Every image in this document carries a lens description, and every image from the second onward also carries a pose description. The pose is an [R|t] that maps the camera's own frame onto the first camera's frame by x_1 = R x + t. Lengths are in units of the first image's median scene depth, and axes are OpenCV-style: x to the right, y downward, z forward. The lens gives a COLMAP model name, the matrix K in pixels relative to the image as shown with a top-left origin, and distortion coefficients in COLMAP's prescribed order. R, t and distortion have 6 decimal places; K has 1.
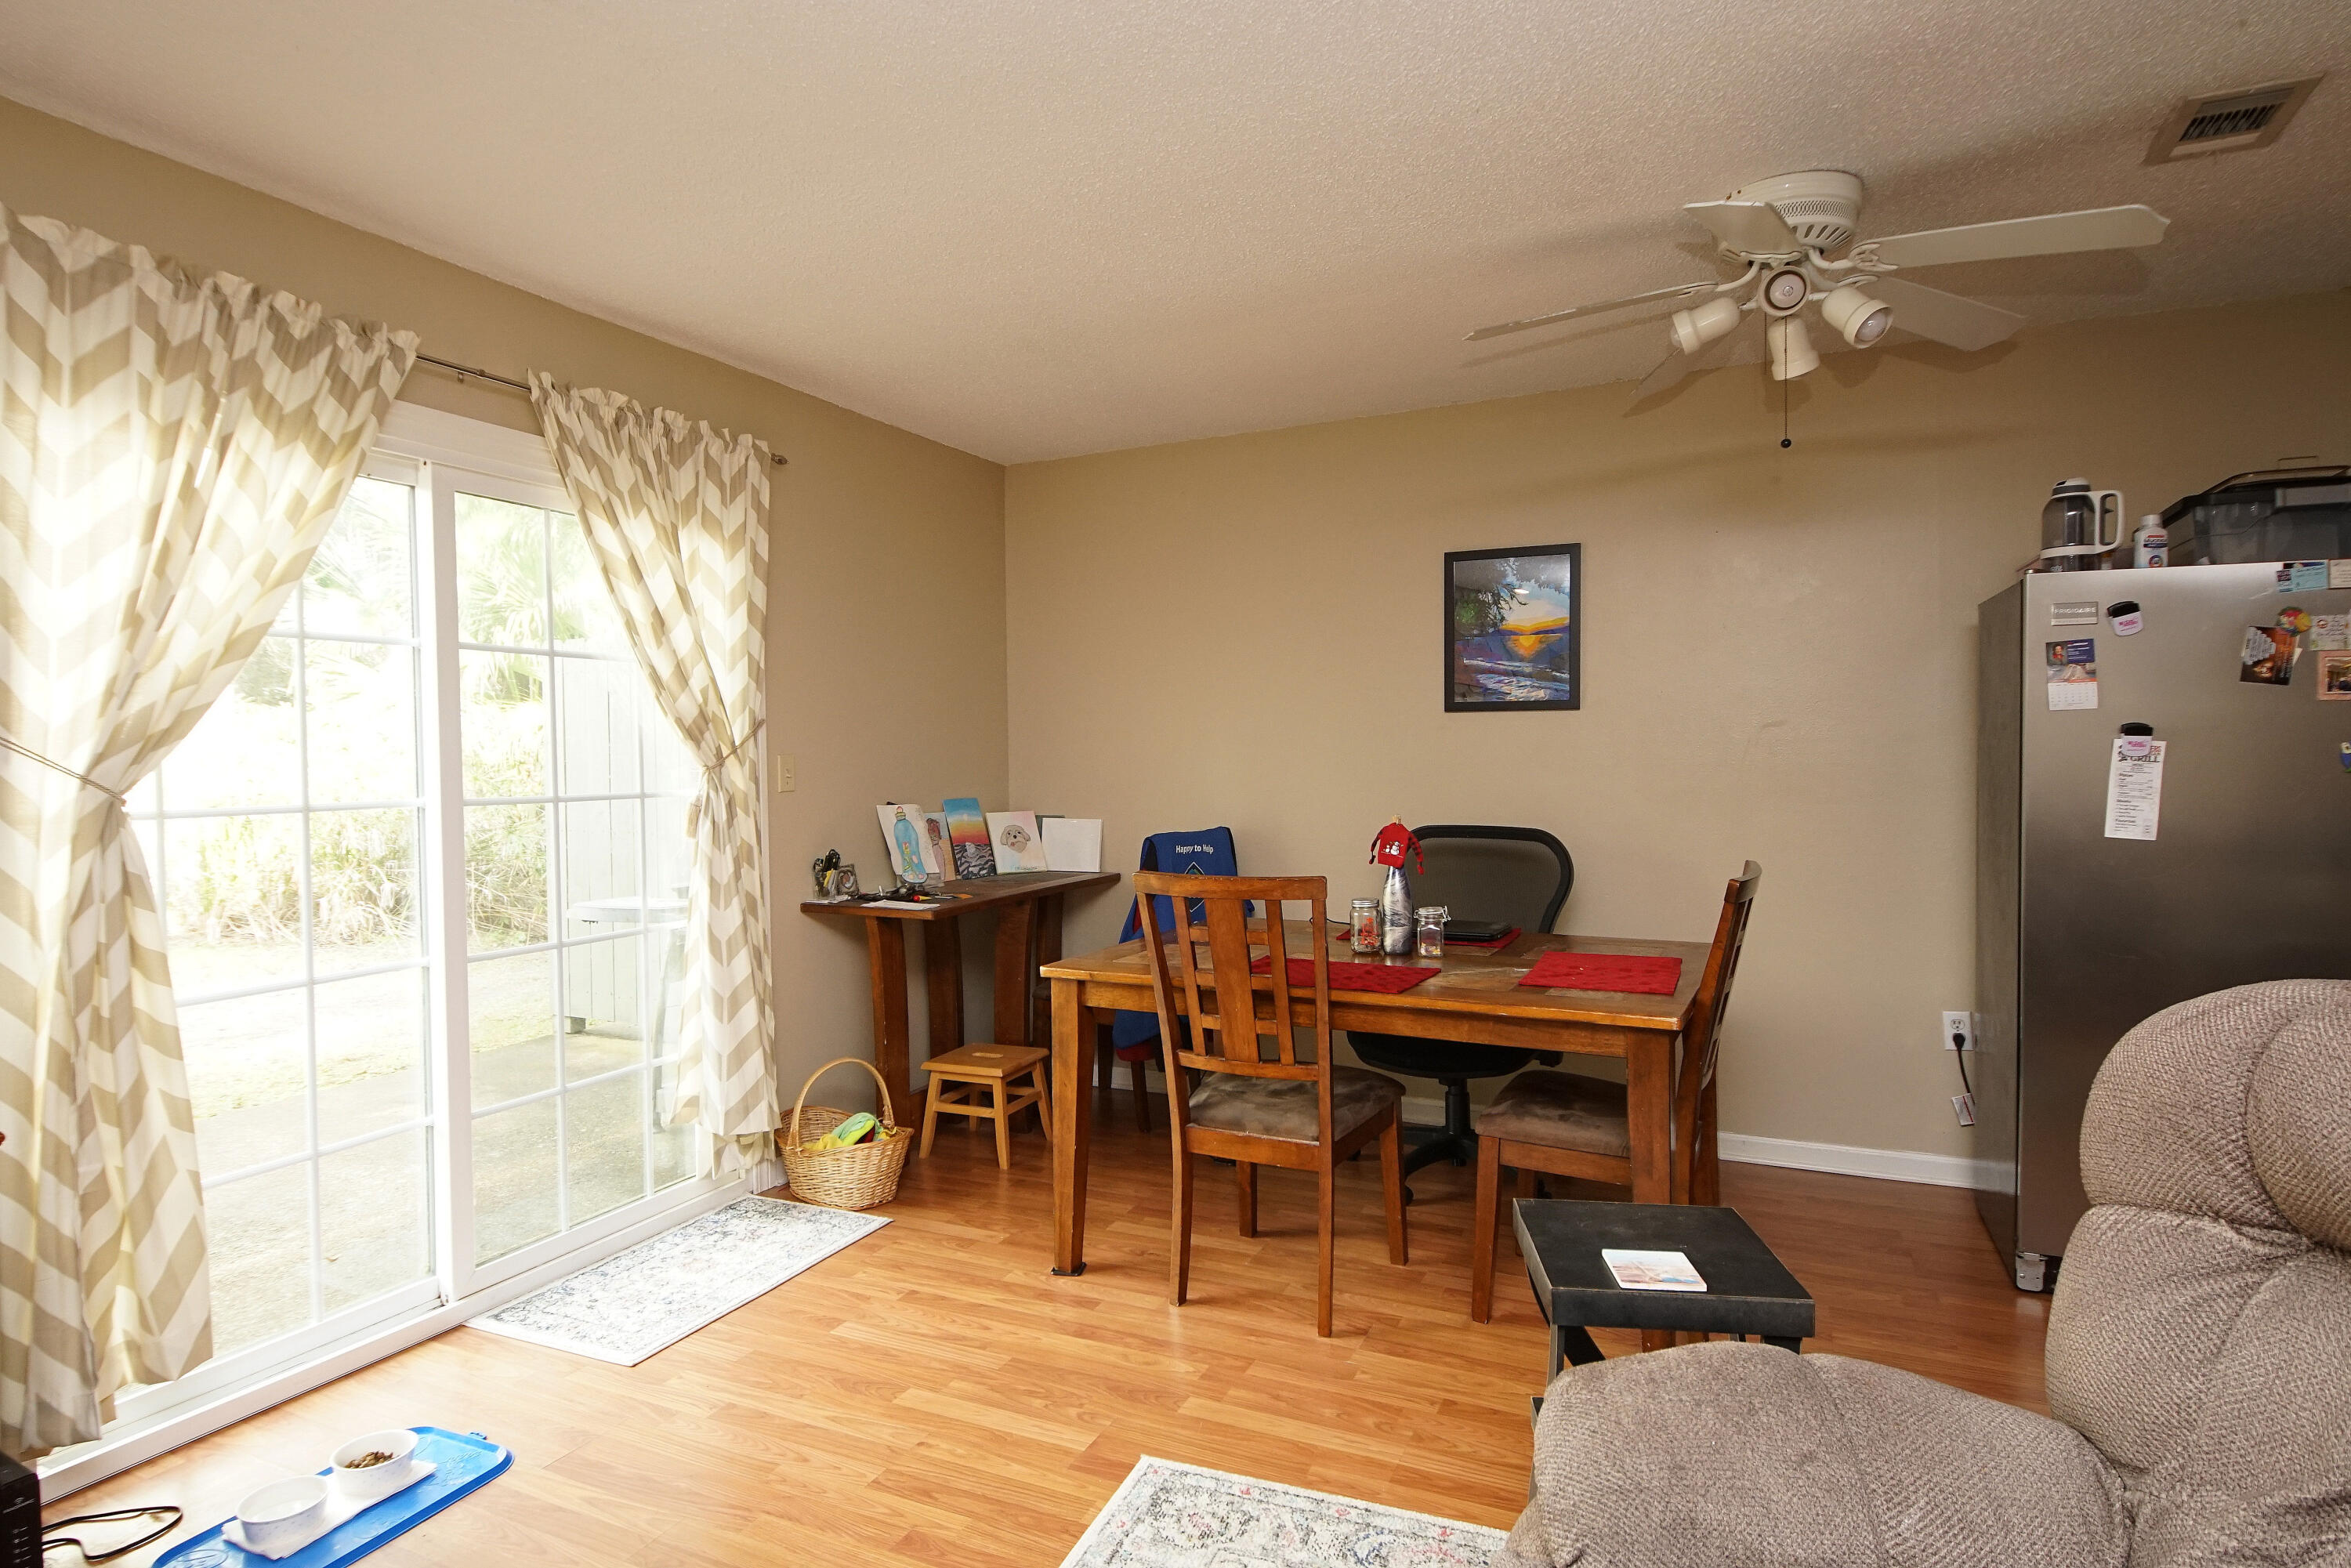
lens RADIAL K [[1263.1, 0, 1155.6], [0, 1263.1, 772.8], [0, 0, 1]] dist [0.039686, -0.036076]
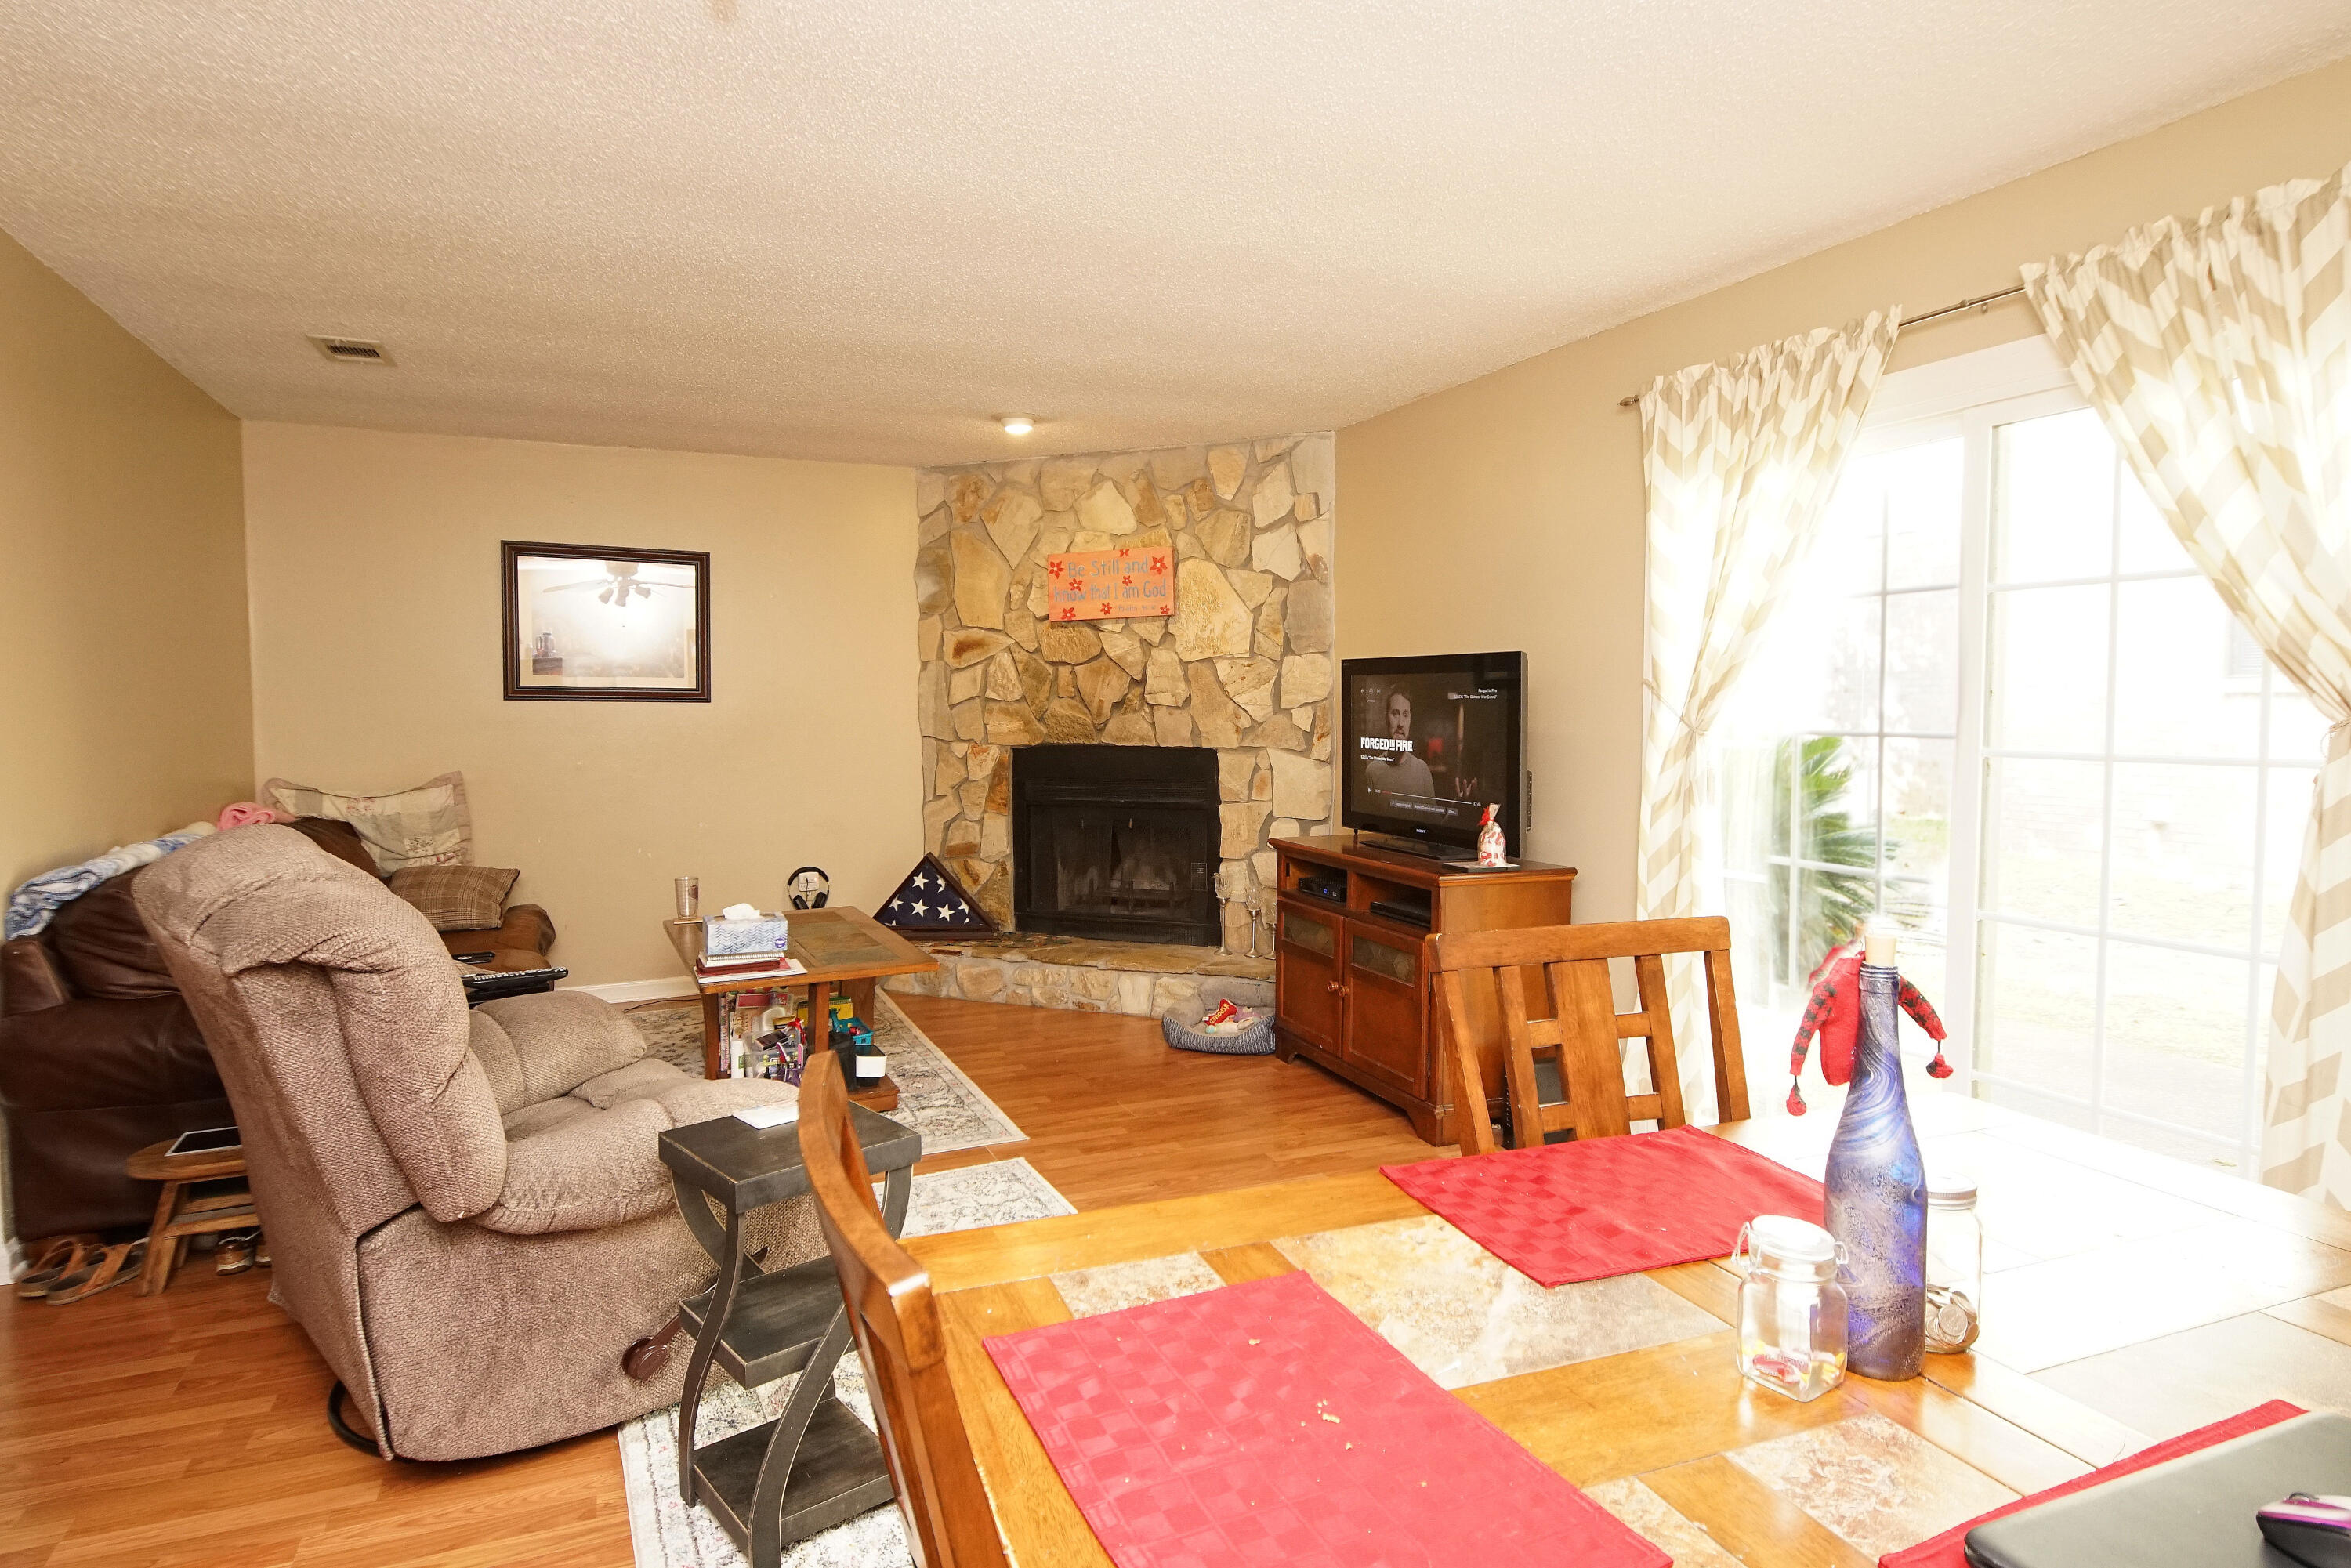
lens RADIAL K [[1263.1, 0, 1155.6], [0, 1263.1, 772.8], [0, 0, 1]] dist [0.039686, -0.036076]
pose [[-0.661577, 0.053152, -0.747991, 0.522297], [-0.000219, 0.997471, 0.071073, -0.026132], [0.749877, 0.047184, -0.659892, 1.027835]]
